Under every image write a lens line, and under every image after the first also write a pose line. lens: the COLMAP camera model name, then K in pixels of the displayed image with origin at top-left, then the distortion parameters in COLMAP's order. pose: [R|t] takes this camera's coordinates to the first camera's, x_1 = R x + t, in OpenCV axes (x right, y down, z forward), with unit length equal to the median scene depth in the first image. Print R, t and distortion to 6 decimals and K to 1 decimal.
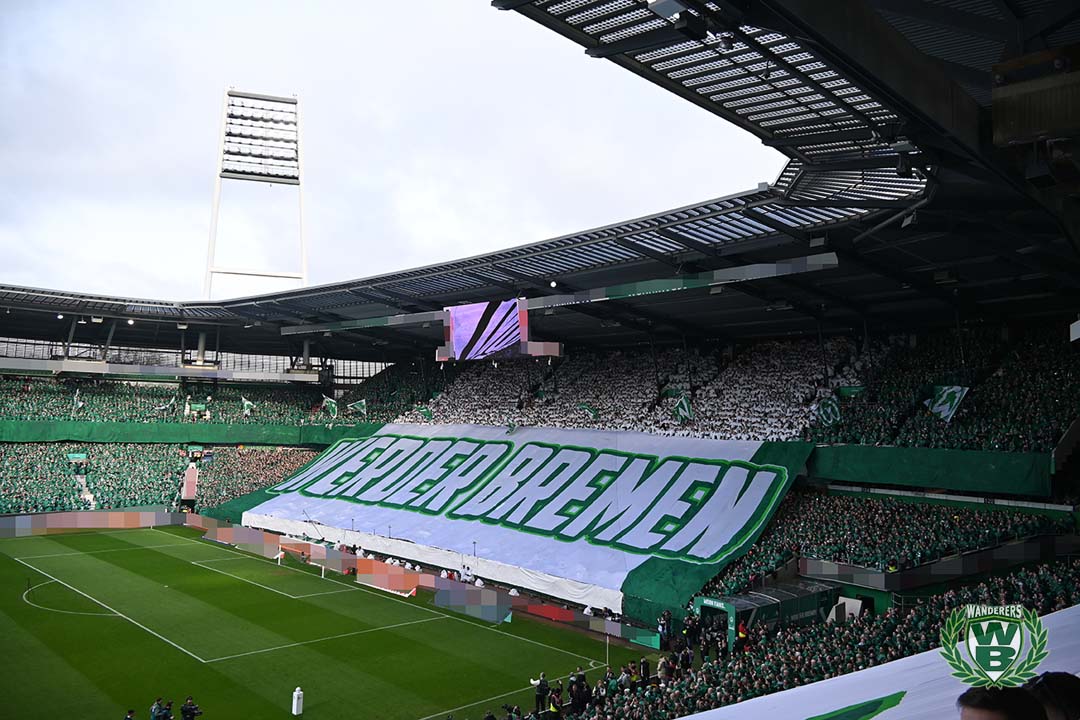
lens RADIAL K [[811.6, 0, 543.0], [0, 811.6, 362.5], [0, 0, 1]] dist [0.013428, -0.012337]
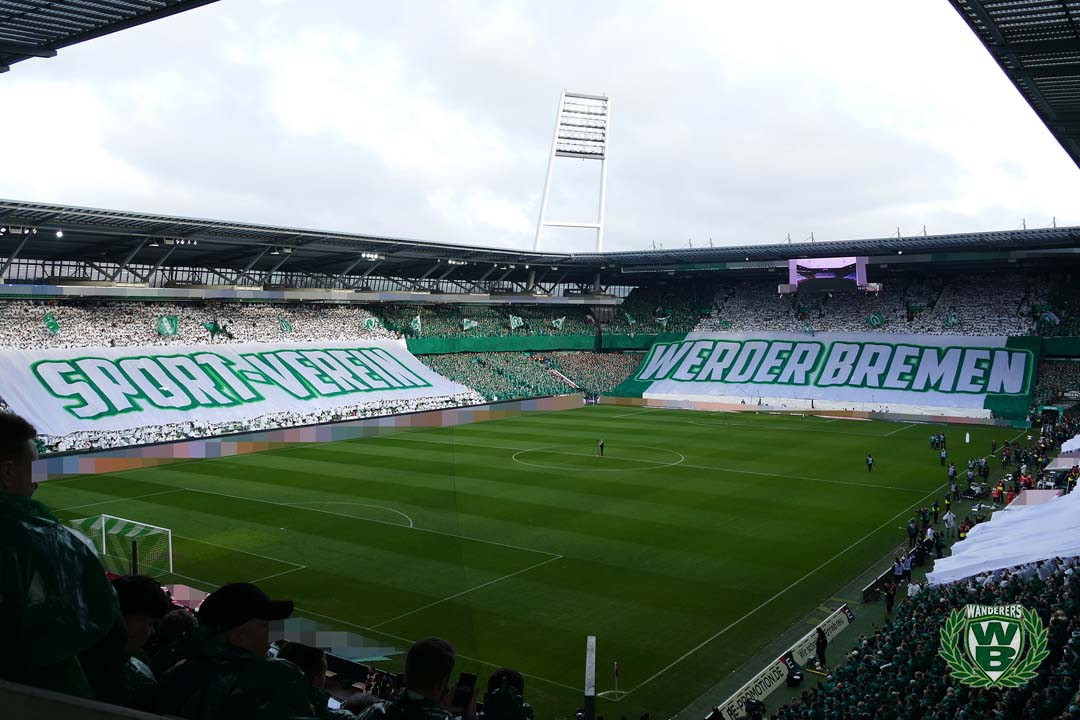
lens RADIAL K [[892.0, 0, 549.8], [0, 892.0, 361.3], [0, 0, 1]] dist [-0.016173, 0.014671]
pose [[0.986971, -0.036157, 0.156783, -0.866578], [0.017100, 0.992476, 0.121236, -0.089097], [-0.159987, -0.116976, 0.980164, -0.668051]]
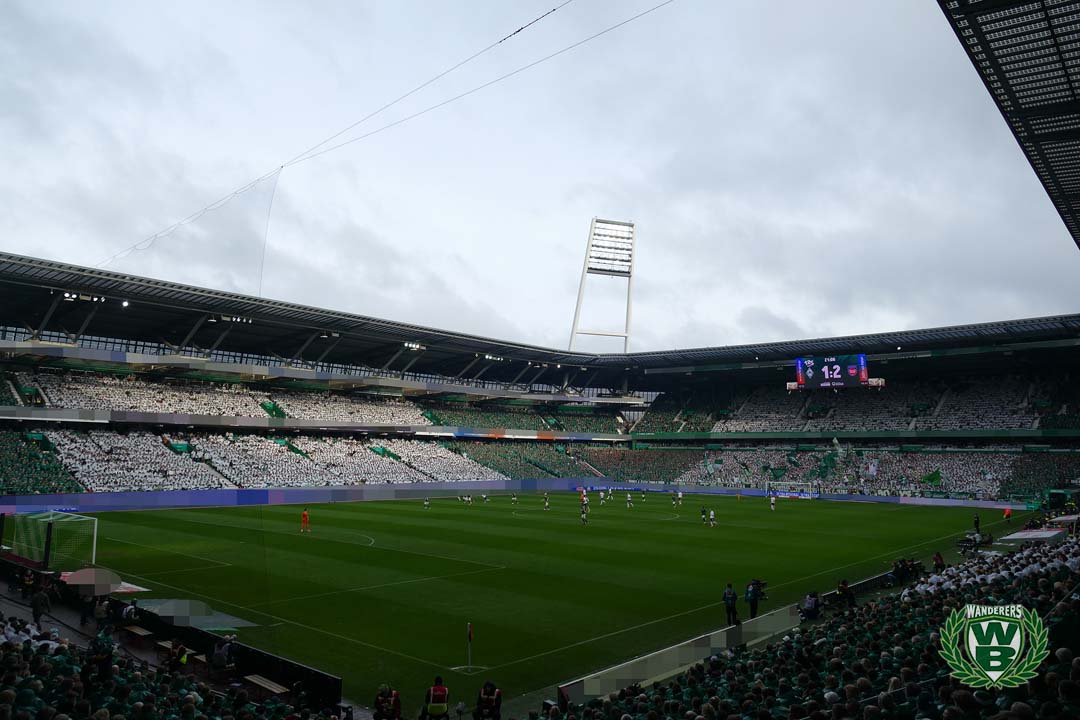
lens RADIAL K [[756.2, 0, 548.6], [0, 756.2, 355.5], [0, 0, 1]] dist [-0.019722, 0.007416]
pose [[0.996849, -0.000254, 0.079324, -0.777700], [0.004400, 0.998633, -0.052085, 0.008153], [-0.079203, 0.052270, 0.995487, -0.571436]]
